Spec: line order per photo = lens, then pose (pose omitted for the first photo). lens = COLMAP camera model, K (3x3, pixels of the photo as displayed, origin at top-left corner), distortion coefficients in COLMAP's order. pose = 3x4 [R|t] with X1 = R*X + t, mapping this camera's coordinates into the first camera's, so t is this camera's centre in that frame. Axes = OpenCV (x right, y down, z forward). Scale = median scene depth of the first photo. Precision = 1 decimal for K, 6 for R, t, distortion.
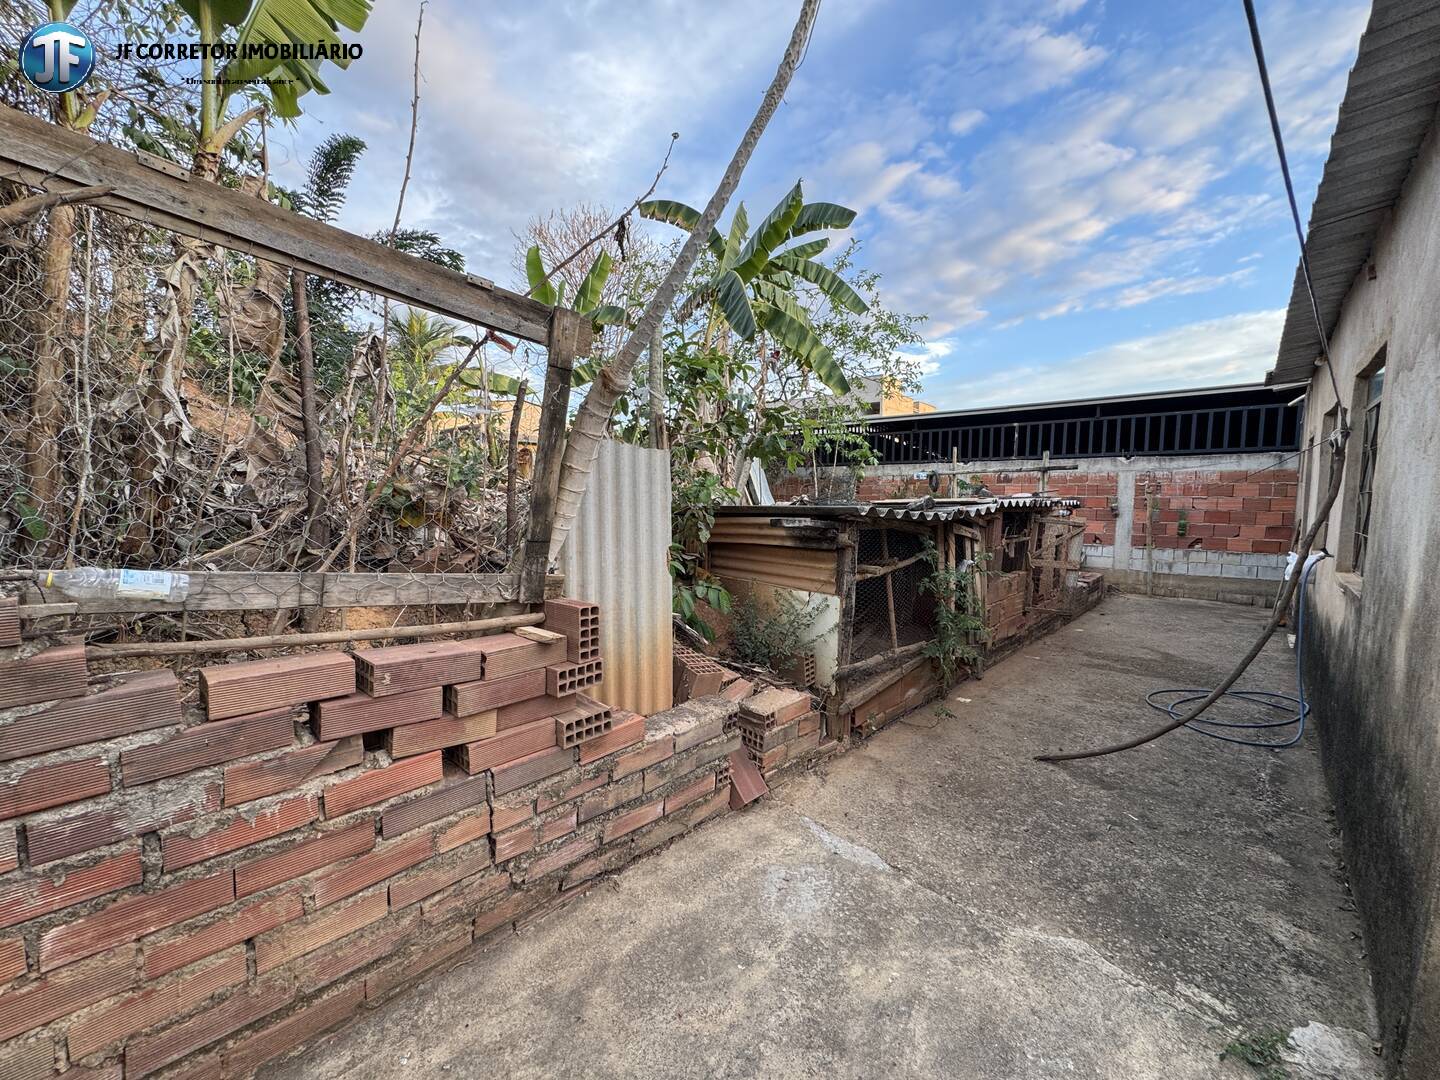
lens RADIAL K [[574.4, 0, 718.7], [0, 574.4, 539.5], [0, 0, 1]] dist [-0.001205, 0.000161]
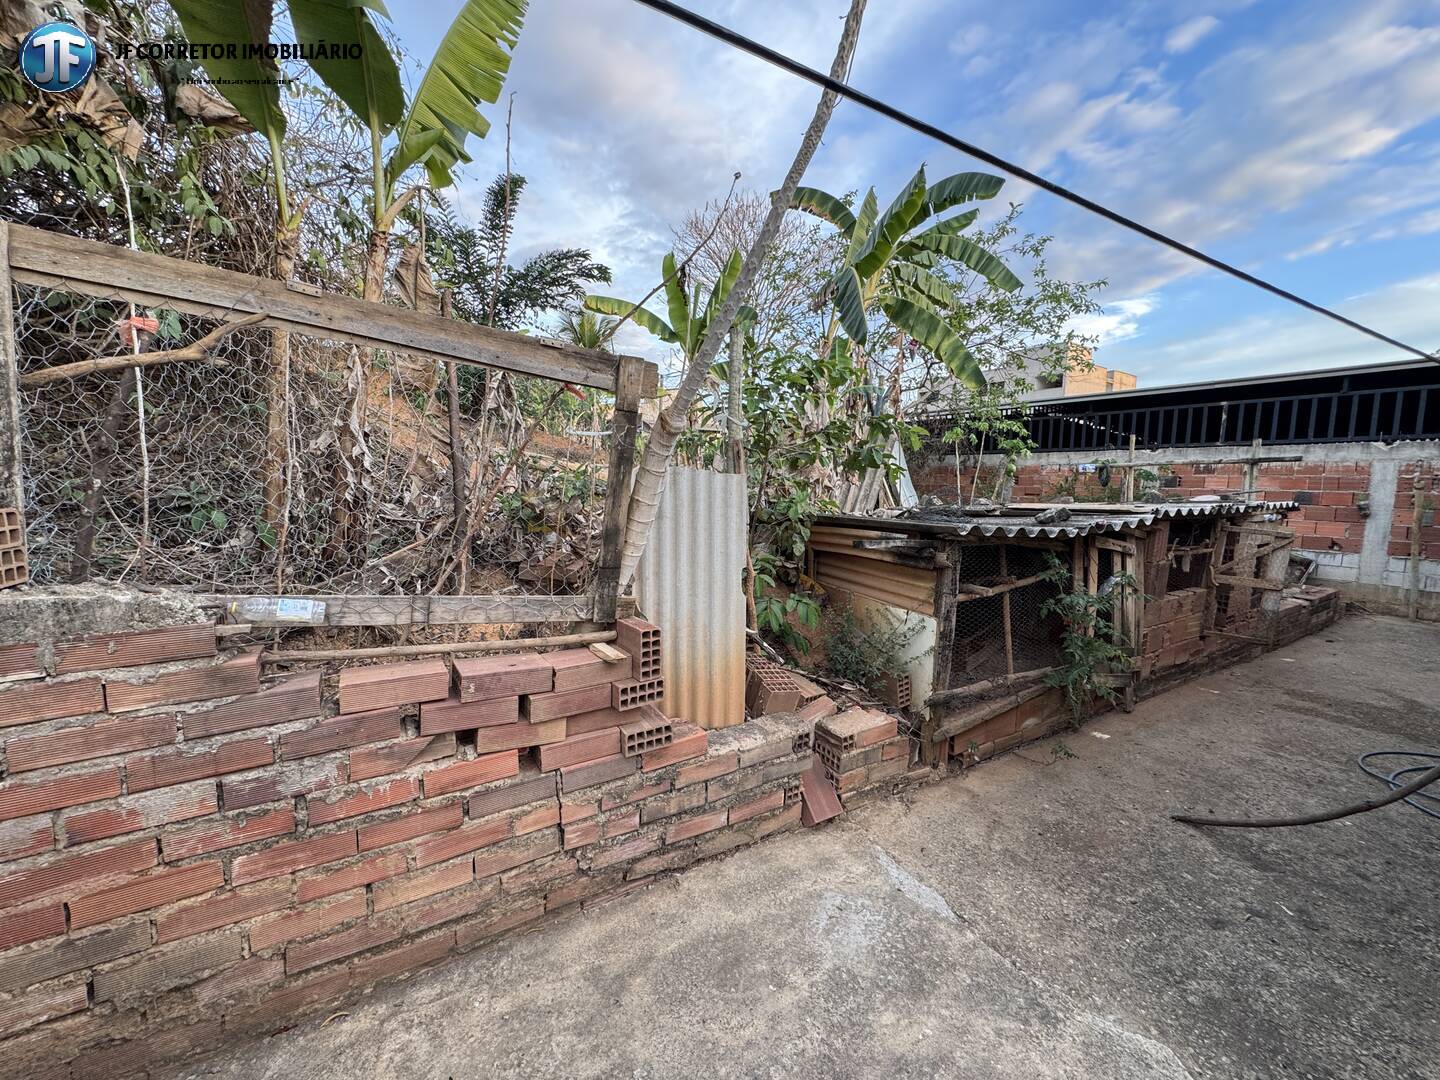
lens RADIAL K [[574.4, 0, 718.7], [0, 574.4, 539.5], [0, 0, 1]] dist [-0.001205, 0.000161]
pose [[0.964609, 0.027311, -0.262264, 0.171319], [-0.018918, 0.999226, 0.034477, -0.090197], [0.263003, -0.028295, 0.964380, -0.007821]]
